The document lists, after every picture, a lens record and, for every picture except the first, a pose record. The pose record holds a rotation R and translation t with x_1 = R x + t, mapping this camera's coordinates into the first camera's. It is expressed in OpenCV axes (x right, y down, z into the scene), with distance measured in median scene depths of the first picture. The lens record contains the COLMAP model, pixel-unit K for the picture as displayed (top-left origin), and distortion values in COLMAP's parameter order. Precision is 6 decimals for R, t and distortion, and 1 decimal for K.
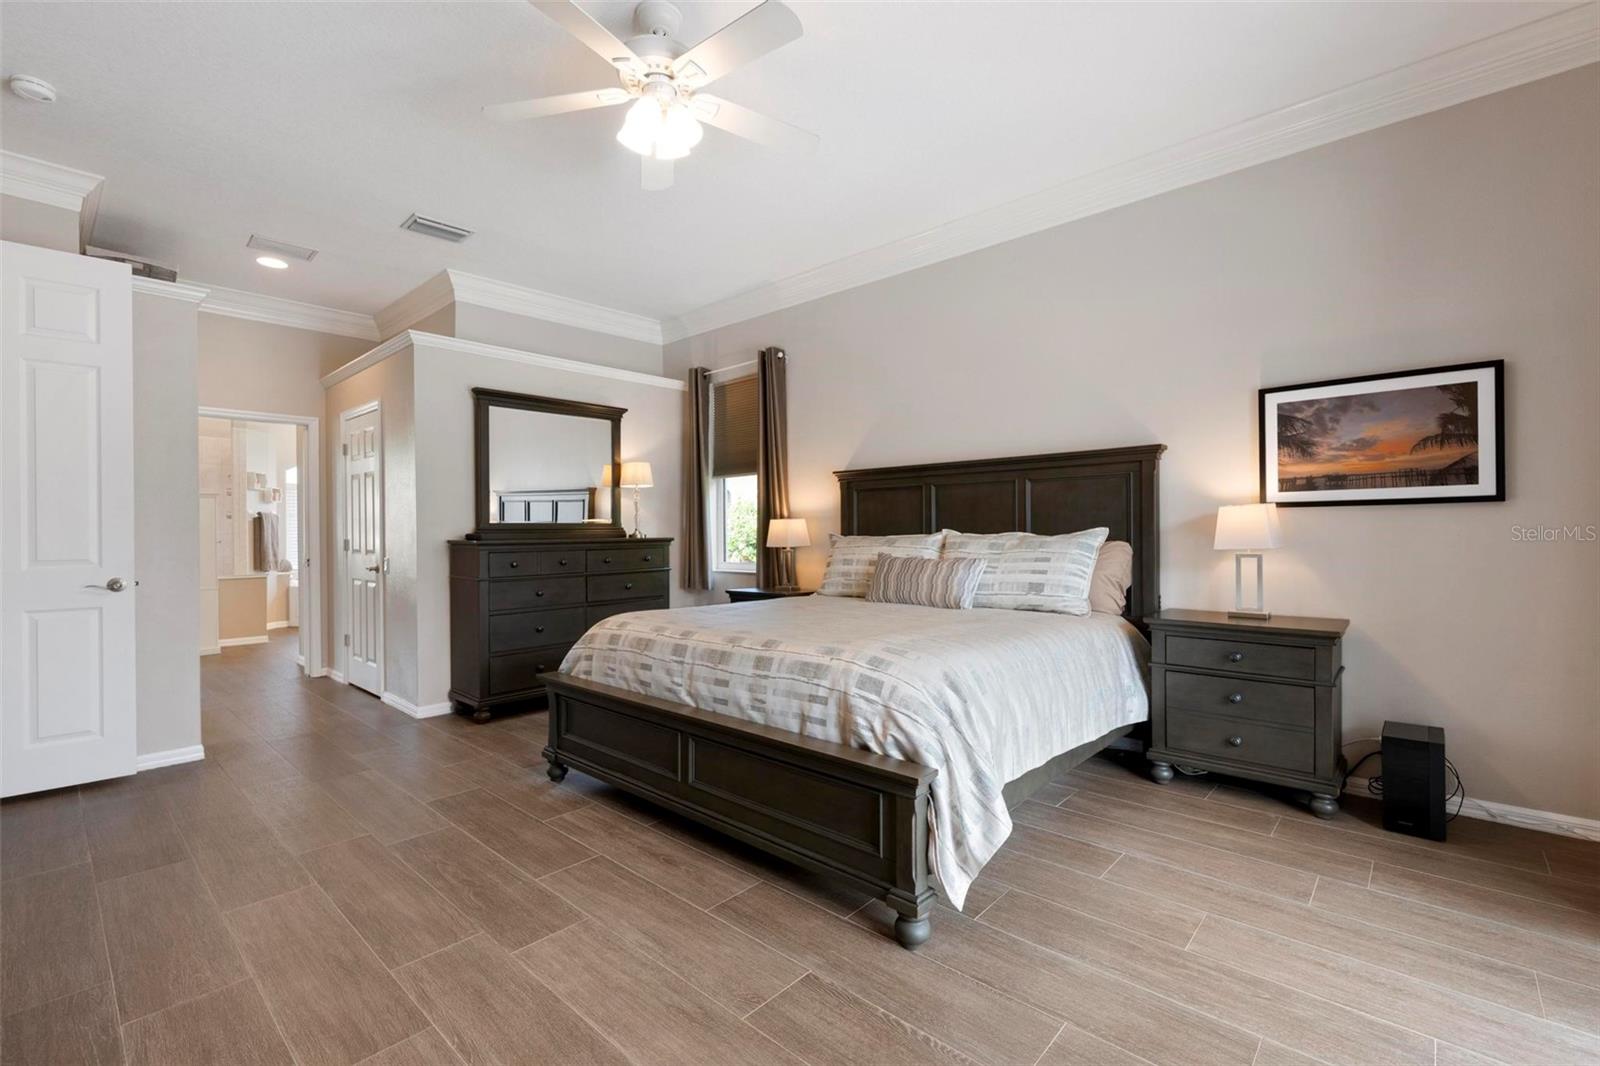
lens RADIAL K [[710.4, 0, 797.2], [0, 710.4, 535.4], [0, 0, 1]] dist [0.003929, 0.000036]
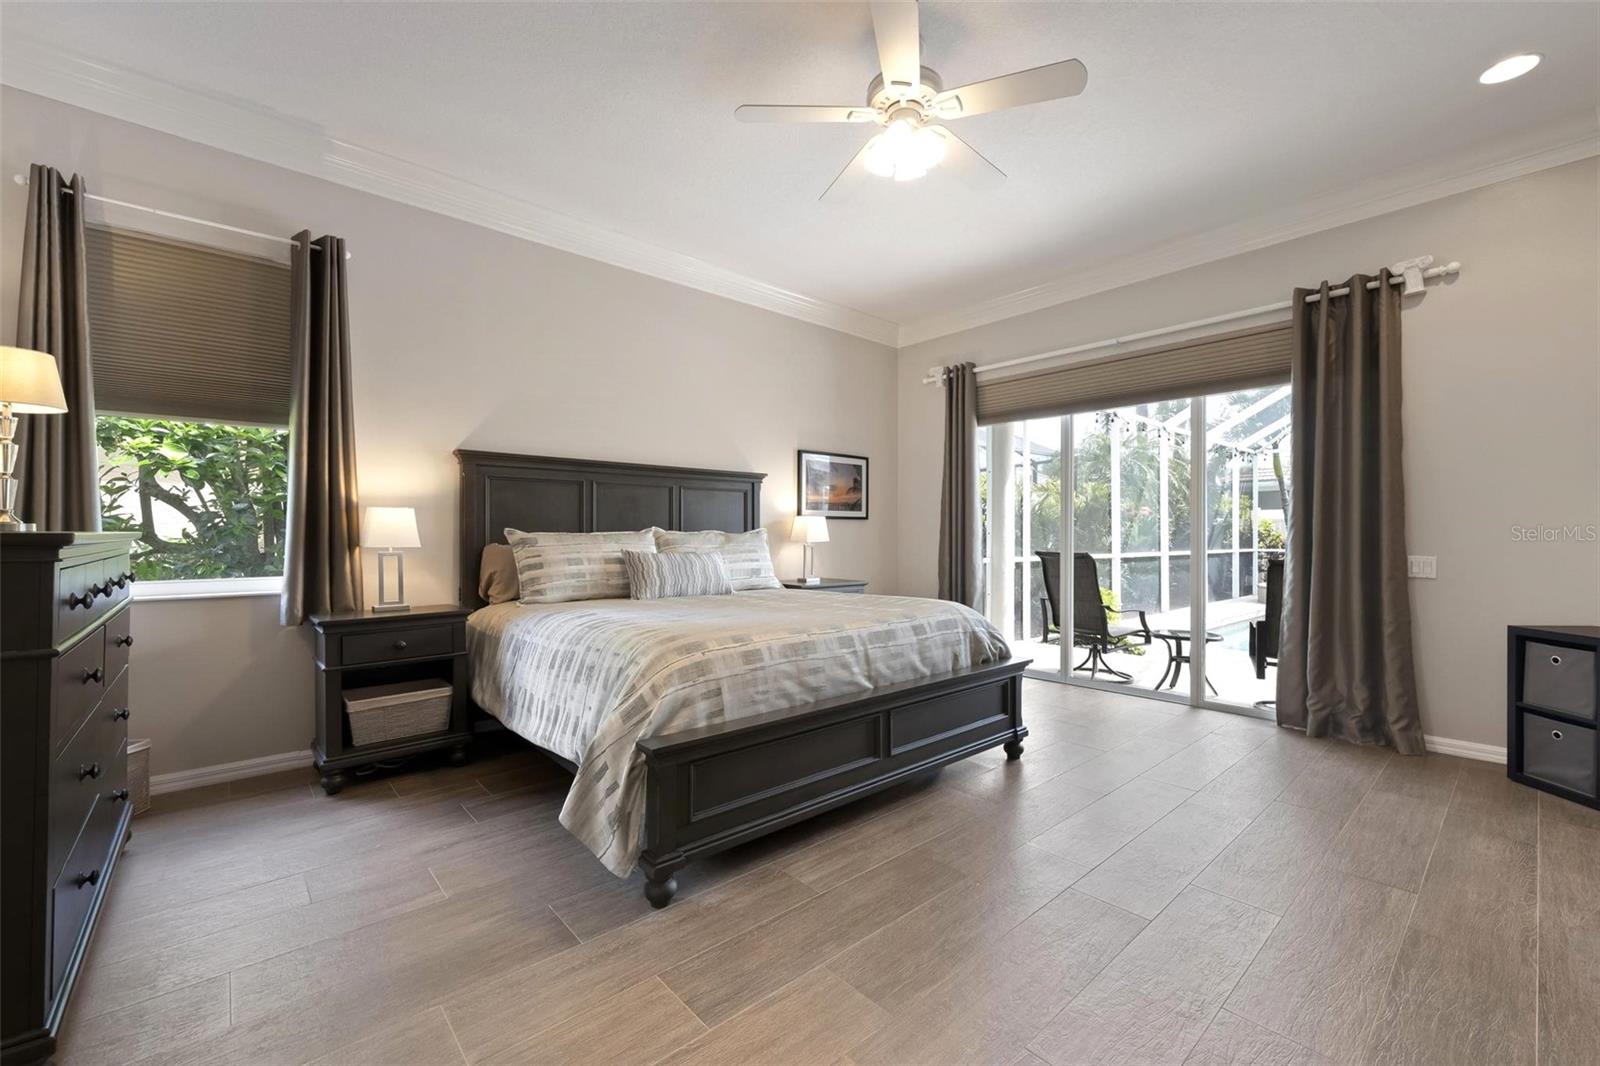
lens RADIAL K [[675.3, 0, 798.9], [0, 675.3, 534.0], [0, 0, 1]] dist [0.000913, 0.000165]
pose [[0.085704, 0.009856, 0.996272, -0.997031], [0.002302, 0.999946, -0.010090, 0.016504], [-0.996318, 0.003158, 0.085676, 0.872372]]
